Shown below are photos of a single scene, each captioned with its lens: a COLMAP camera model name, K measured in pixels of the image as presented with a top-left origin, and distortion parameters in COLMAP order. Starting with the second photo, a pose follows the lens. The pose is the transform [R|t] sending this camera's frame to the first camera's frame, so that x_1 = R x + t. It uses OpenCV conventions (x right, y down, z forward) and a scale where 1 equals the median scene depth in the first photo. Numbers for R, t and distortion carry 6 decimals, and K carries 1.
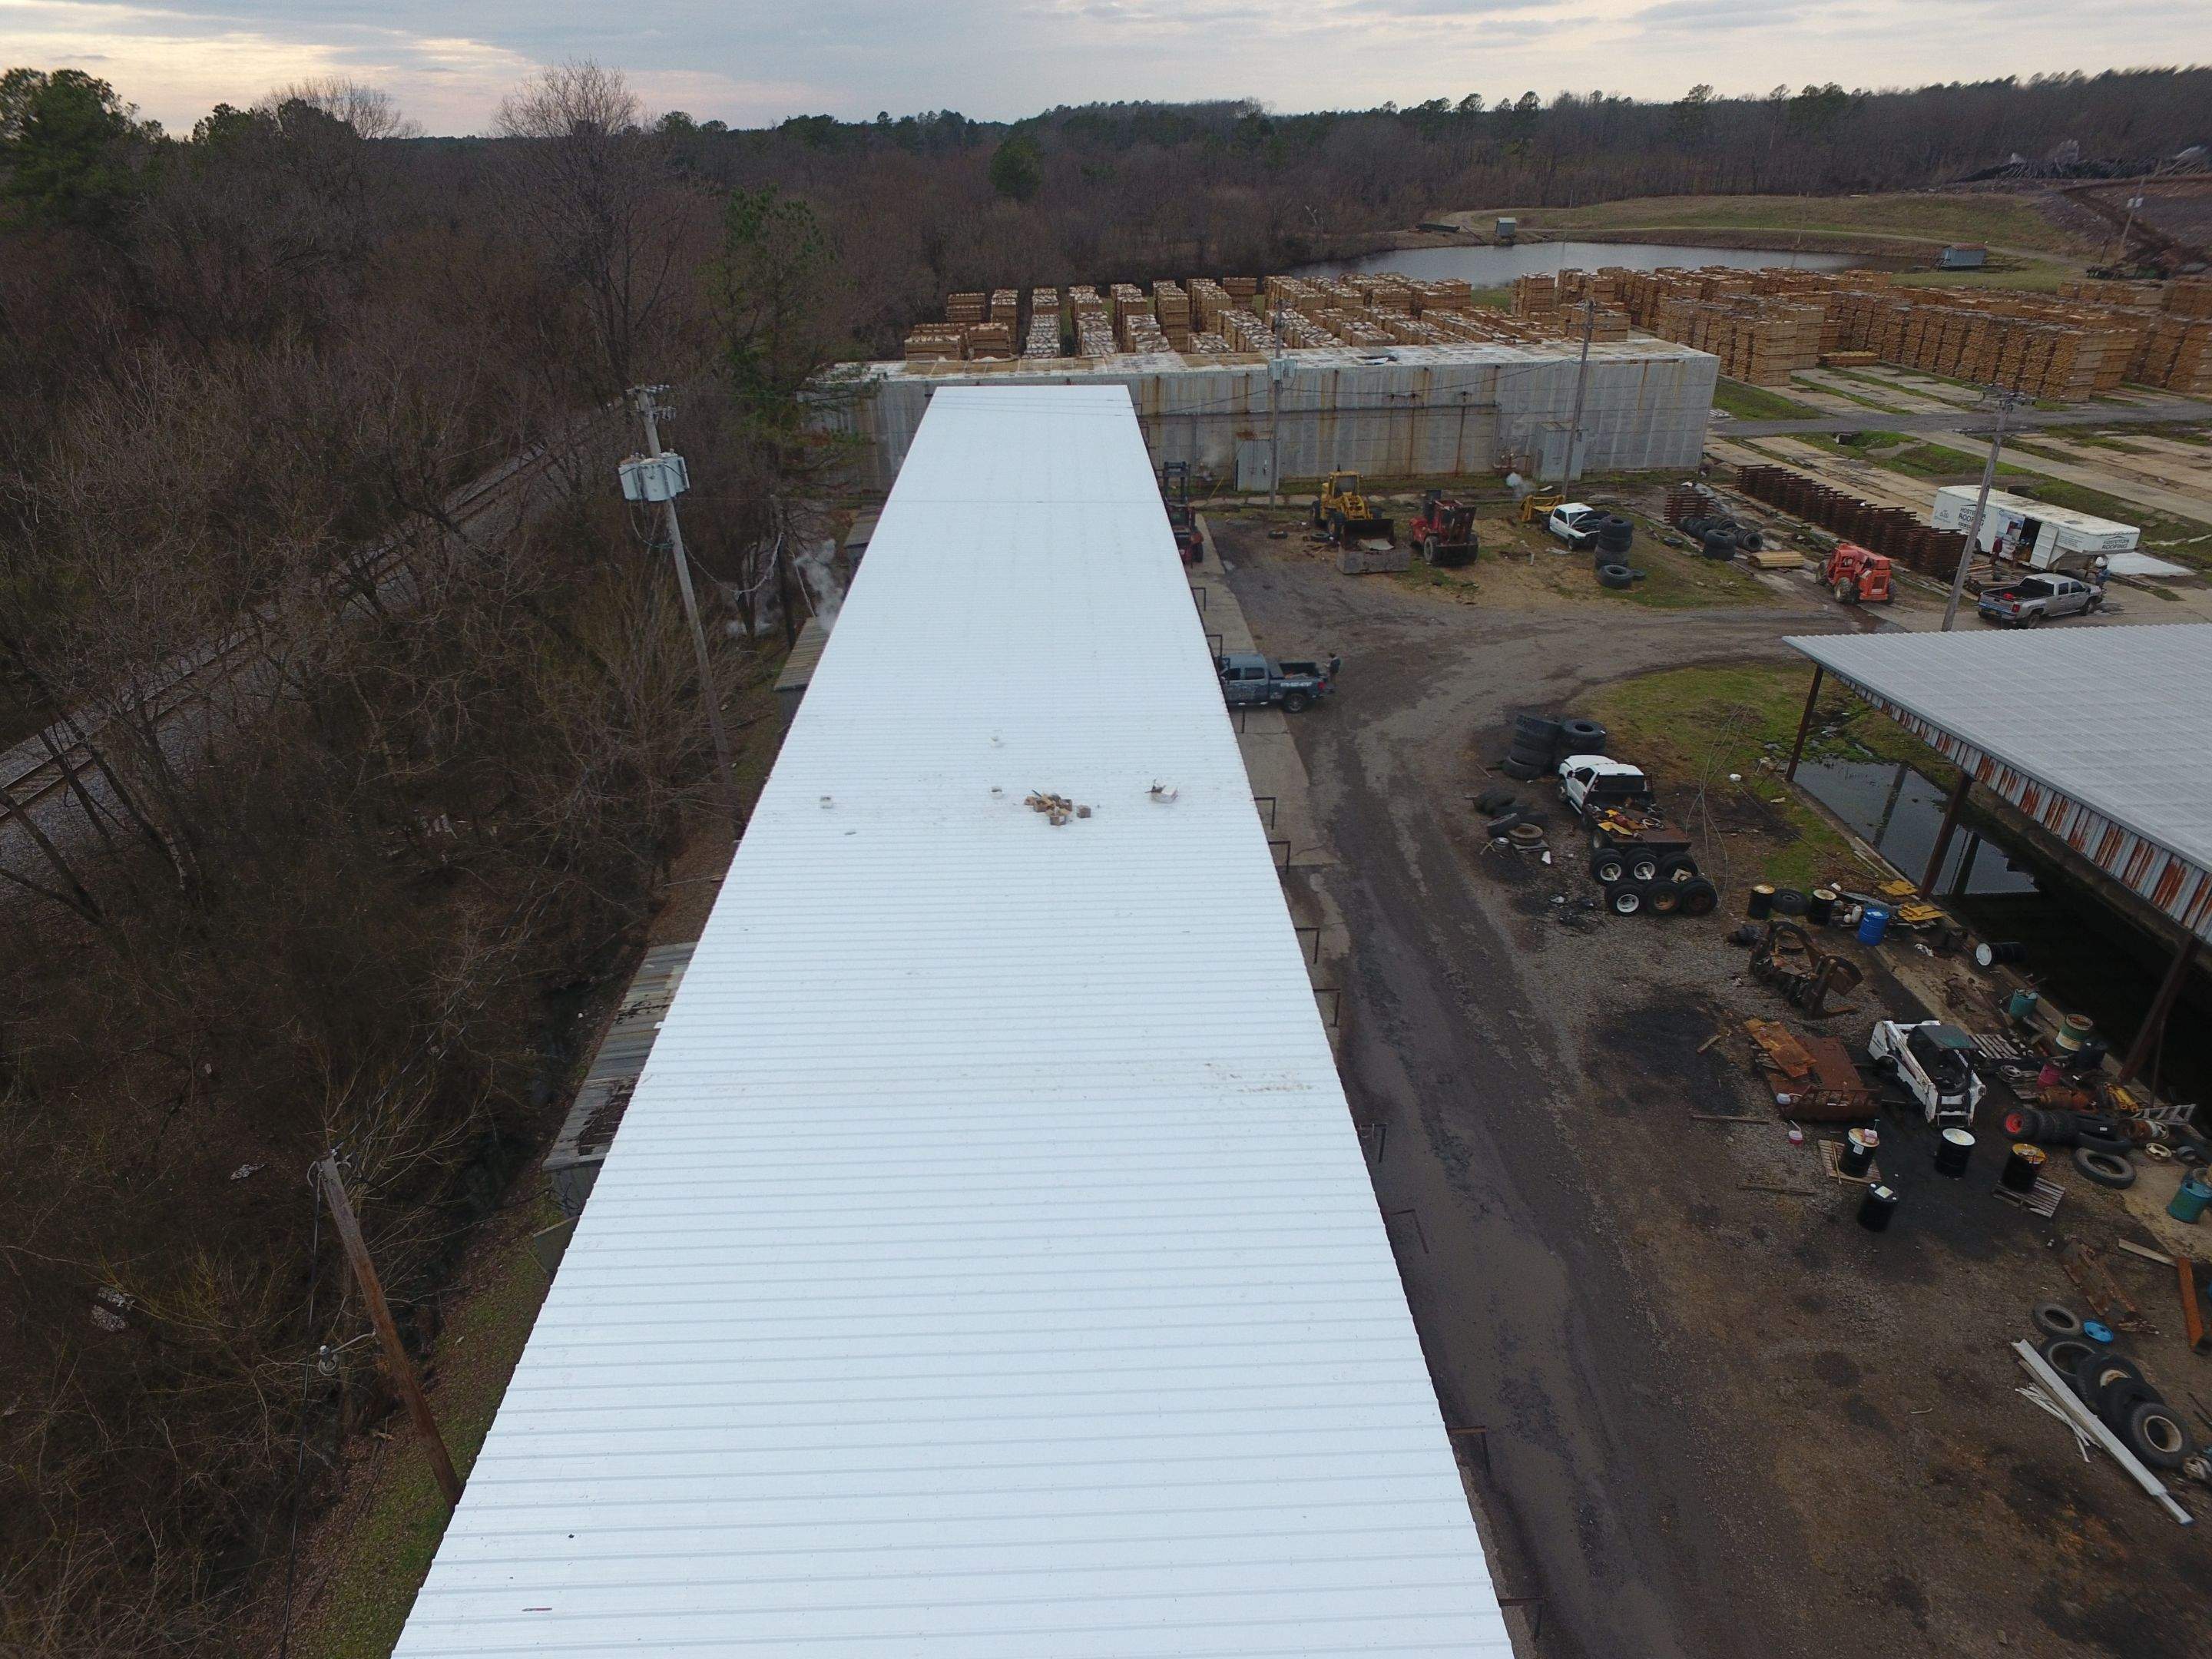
lens RADIAL K [[1289.7, 0, 1103.4], [0, 1289.7, 839.1], [0, 0, 1]] dist [-0.012263, 0.013506]
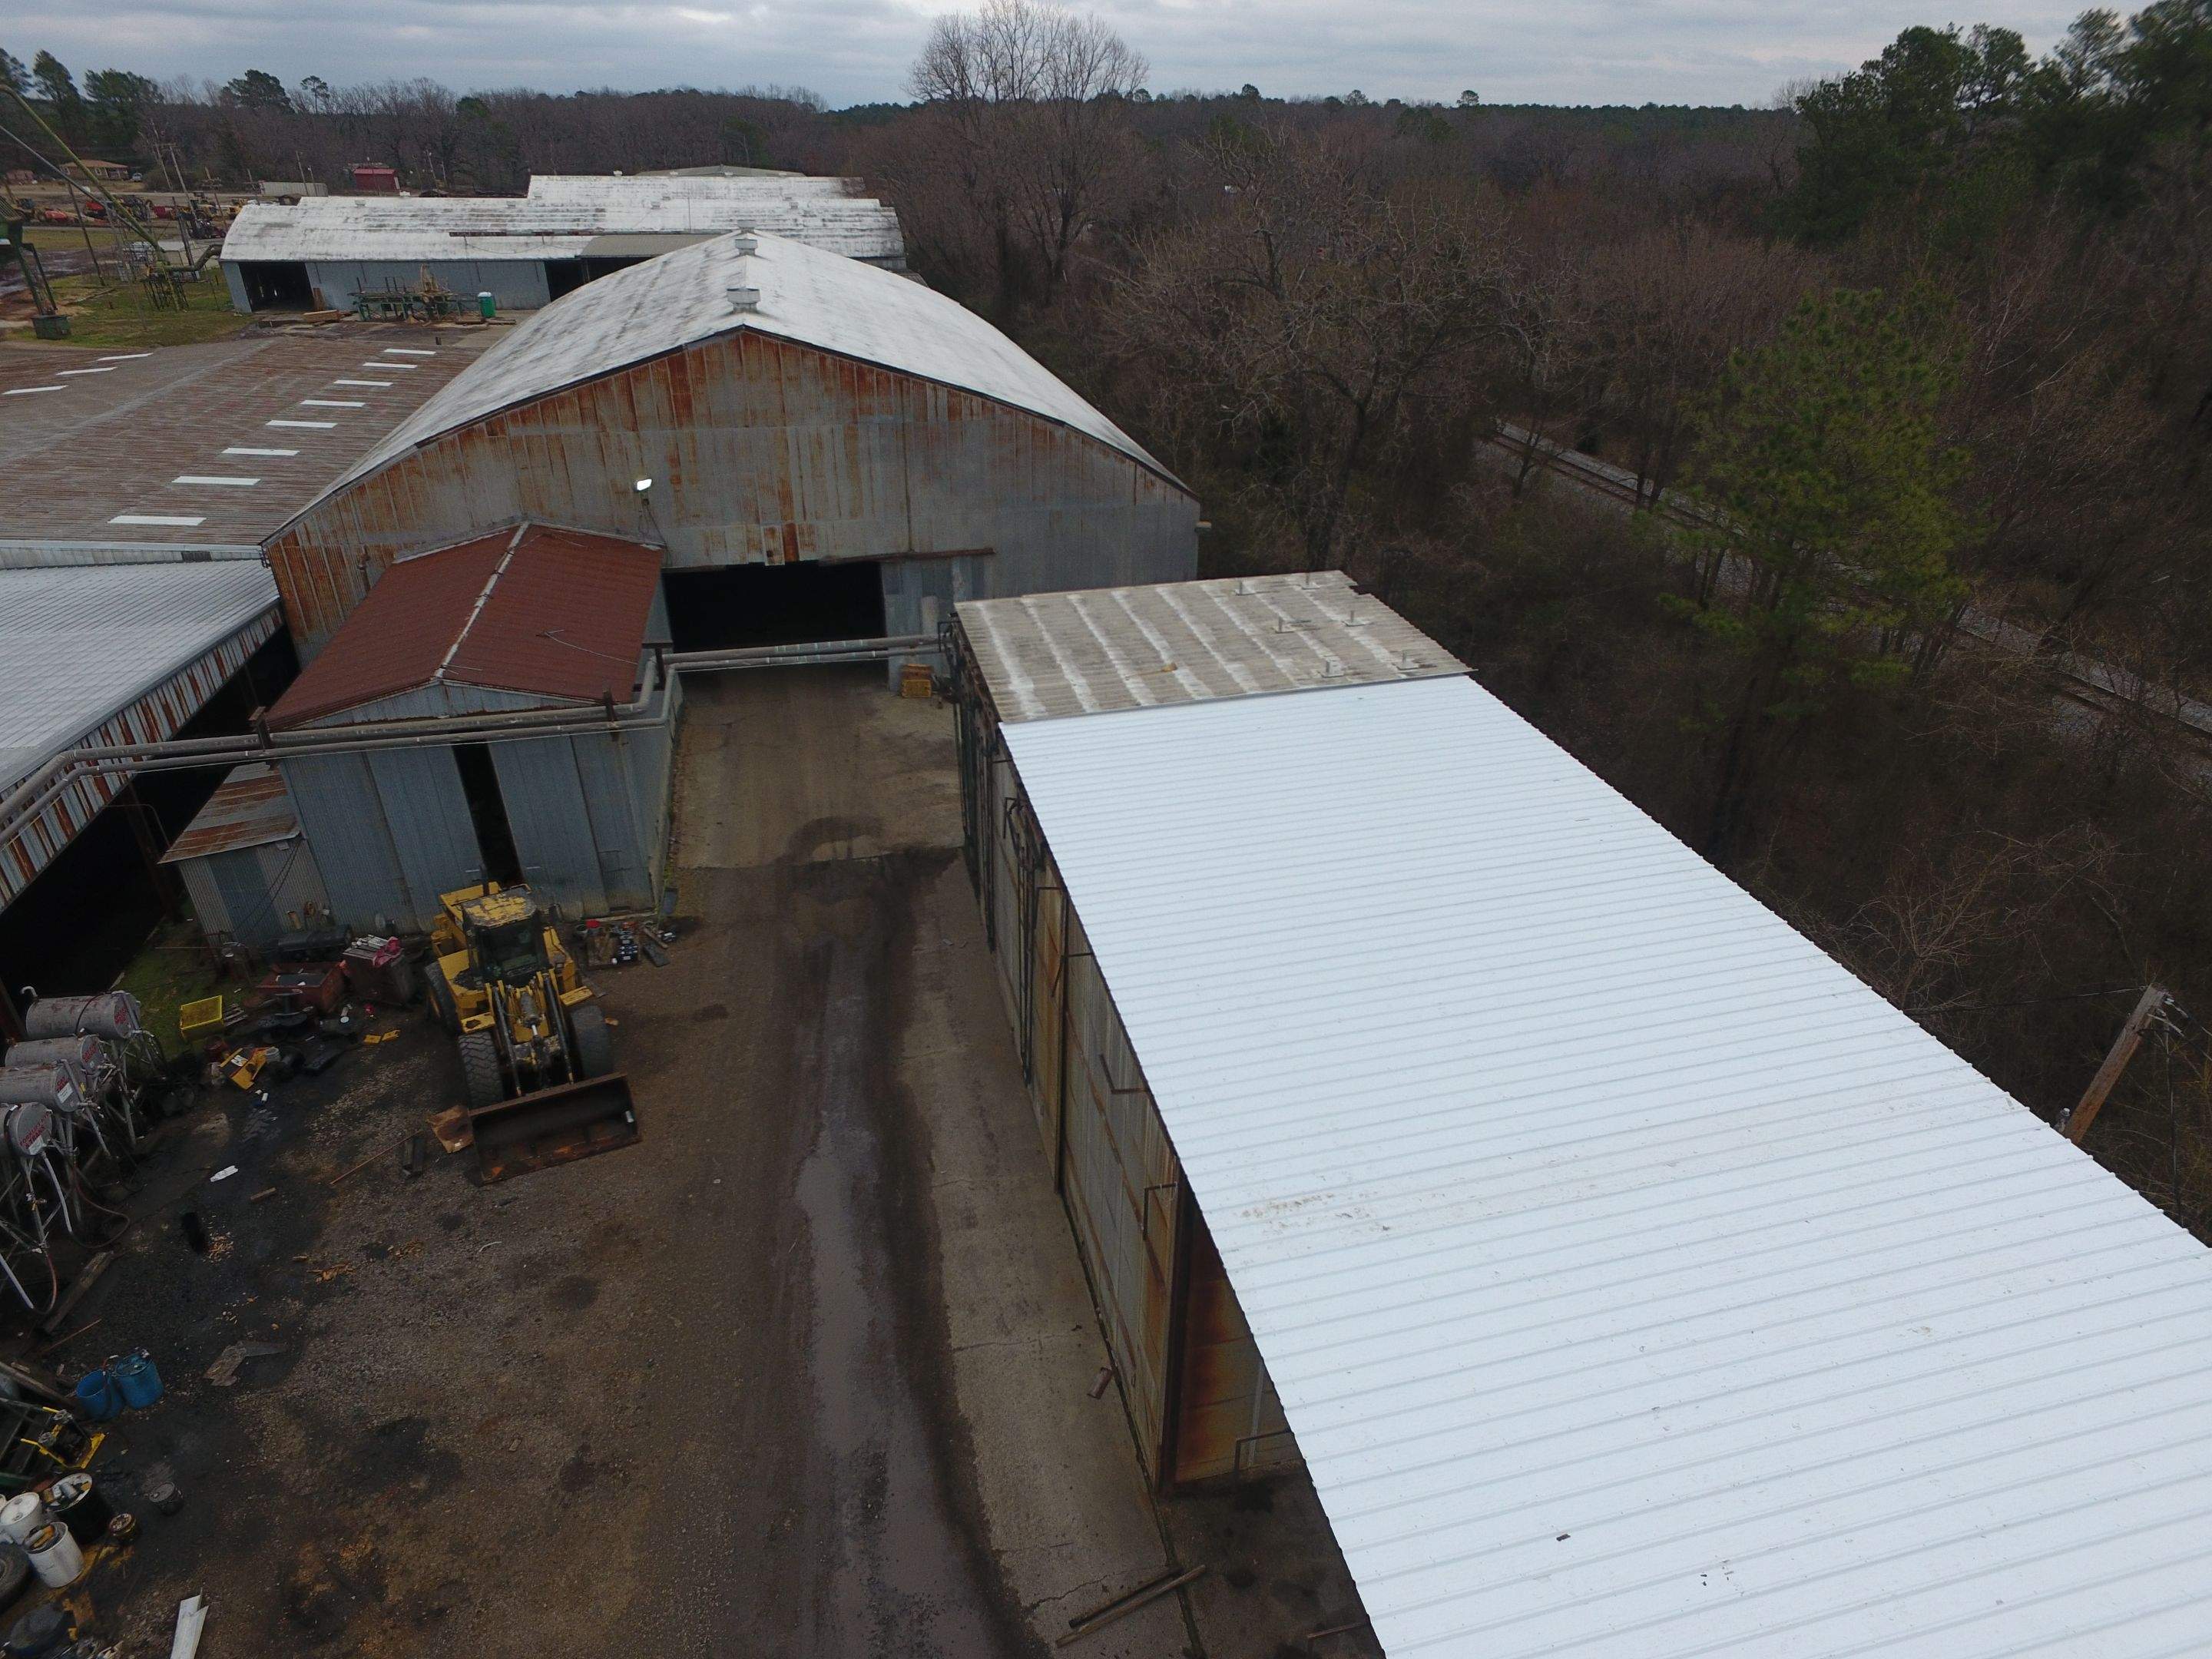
lens RADIAL K [[1289.7, 0, 1094.1], [0, 1289.7, 834.7], [0, 0, 1]] dist [-0.012263, 0.013506]
pose [[-0.981806, 0.098301, -0.162460, 0.121543], [-0.085844, 0.533367, 0.841517, -0.195358], [0.169373, 0.840153, -0.515224, 0.411778]]
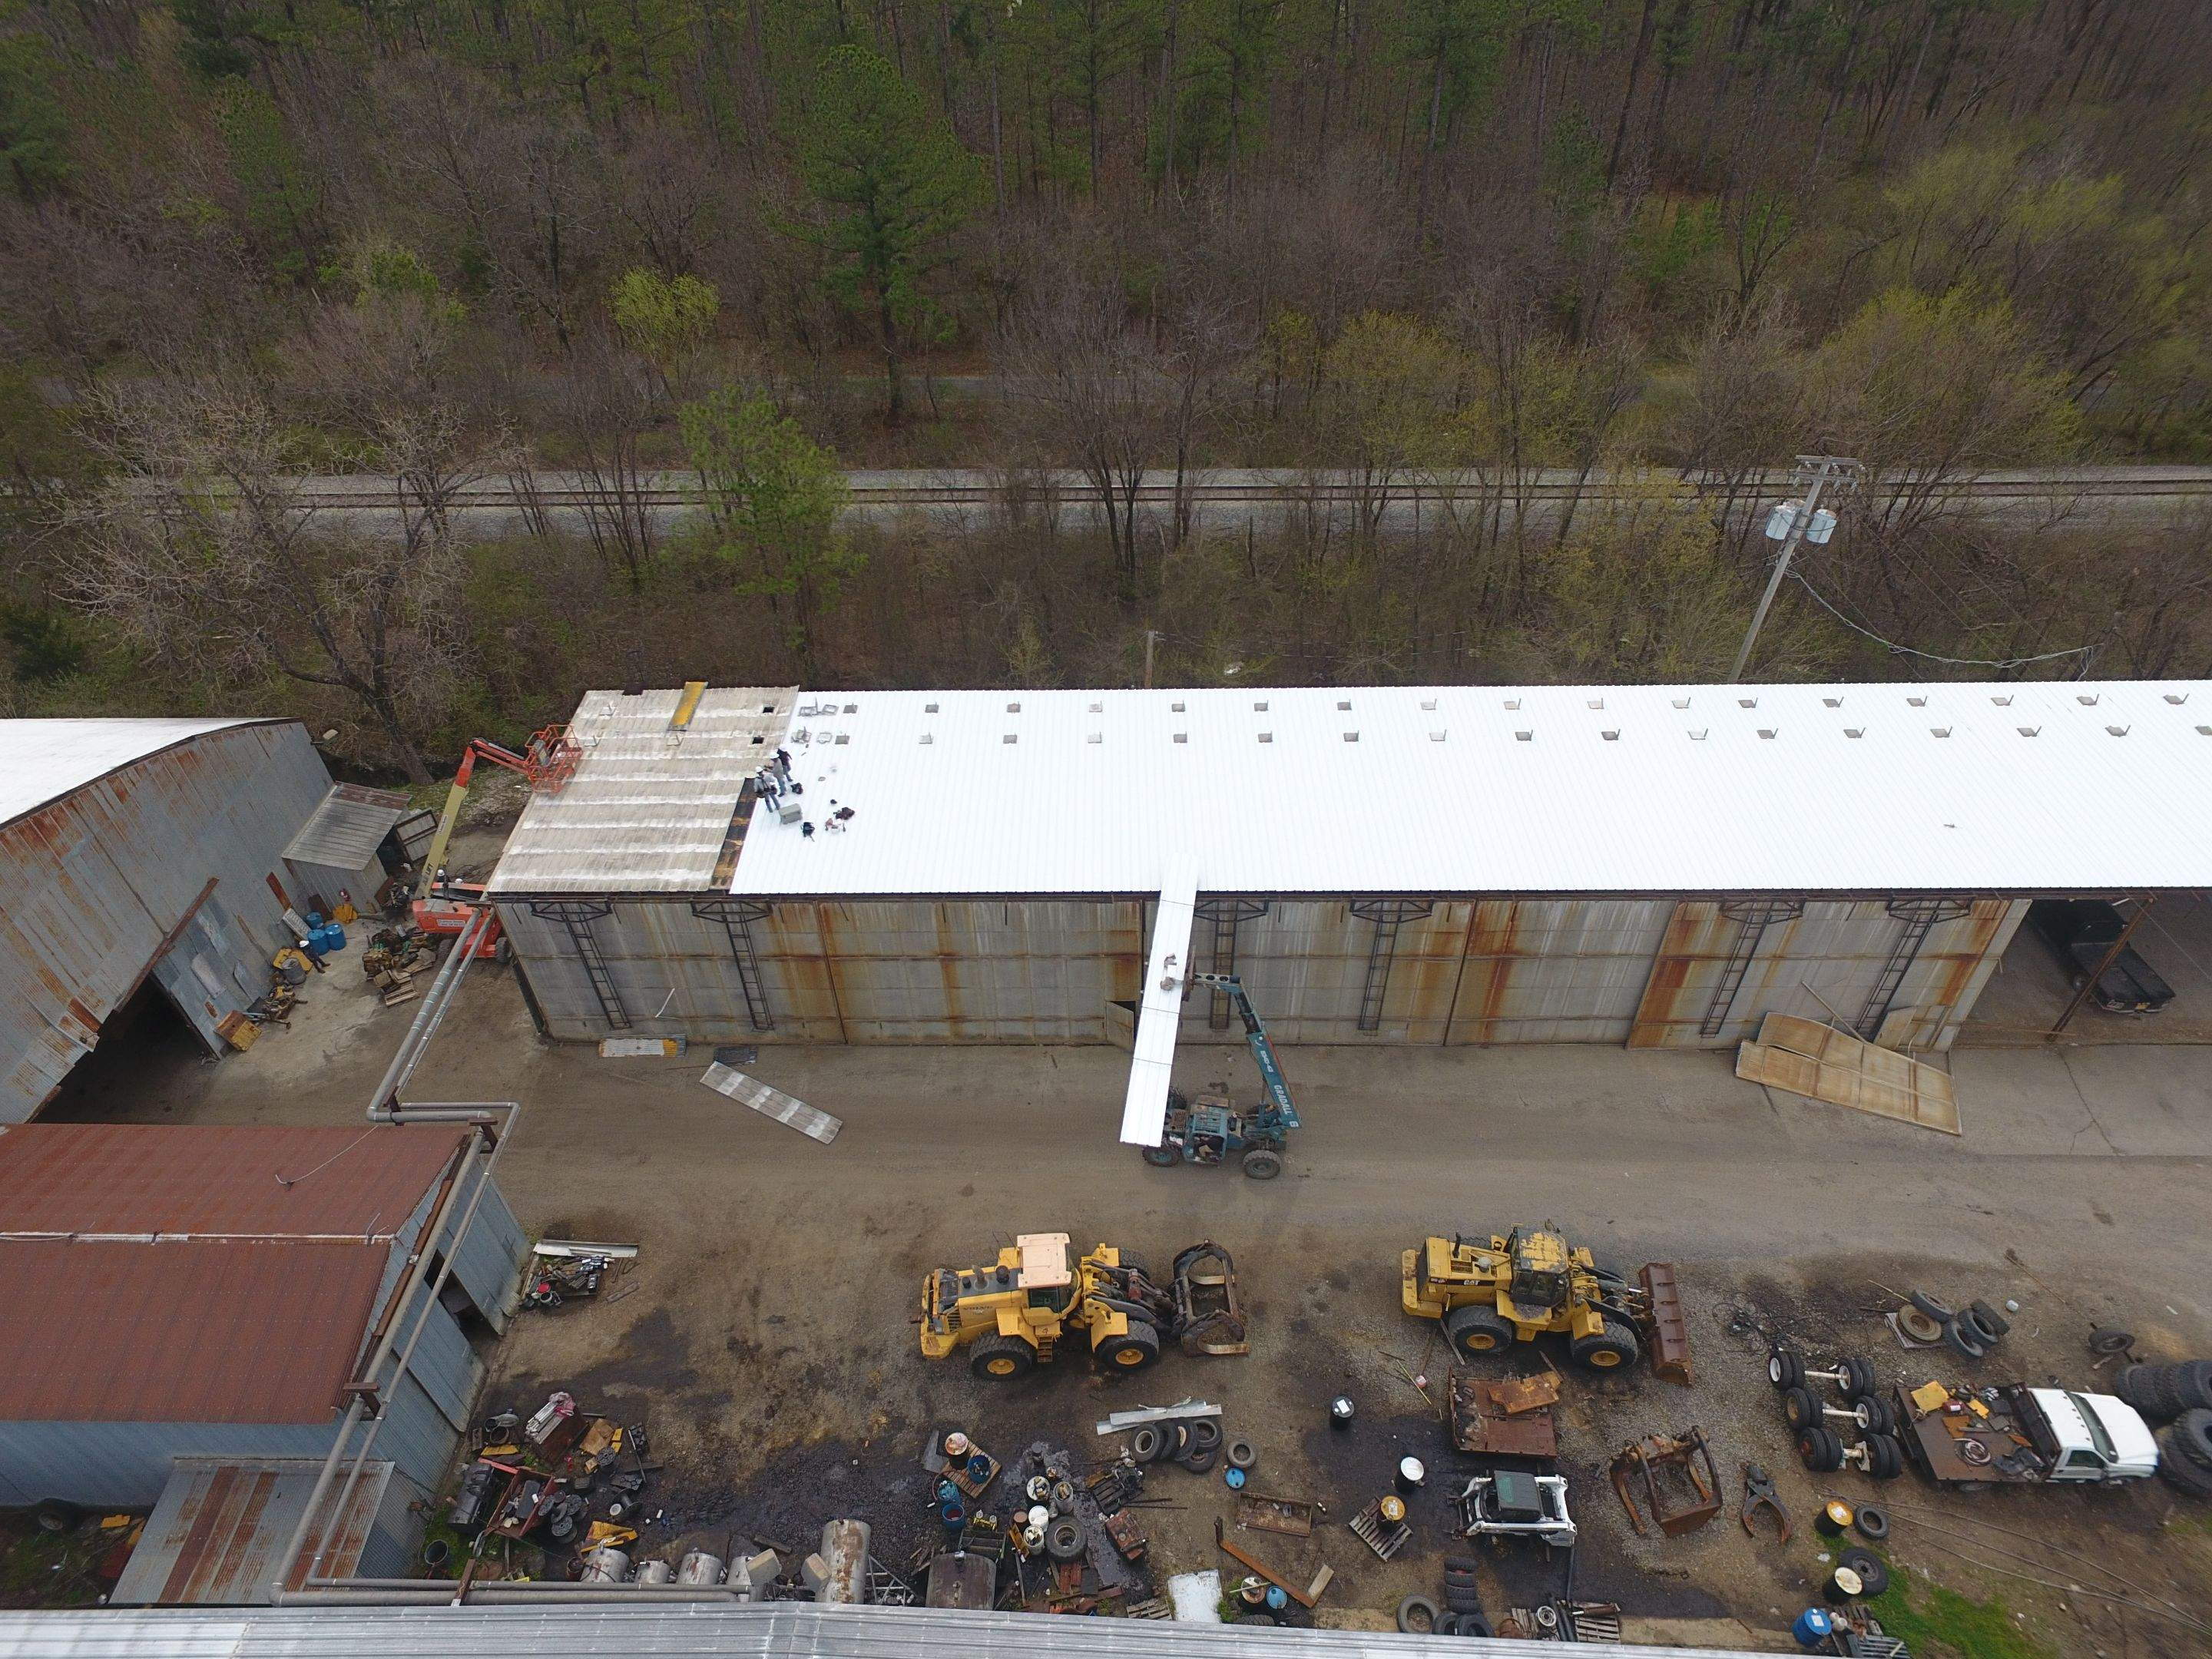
lens RADIAL K [[1289.7, 0, 1094.0], [0, 1289.7, 840.0], [0, 0, 1]] dist [-0.012263, 0.013506]
pose [[-0.055324, 0.666247, -0.743676, 0.575469], [-0.464463, 0.642153, 0.609847, -0.357633], [0.883863, 0.379149, 0.273921, 0.093419]]
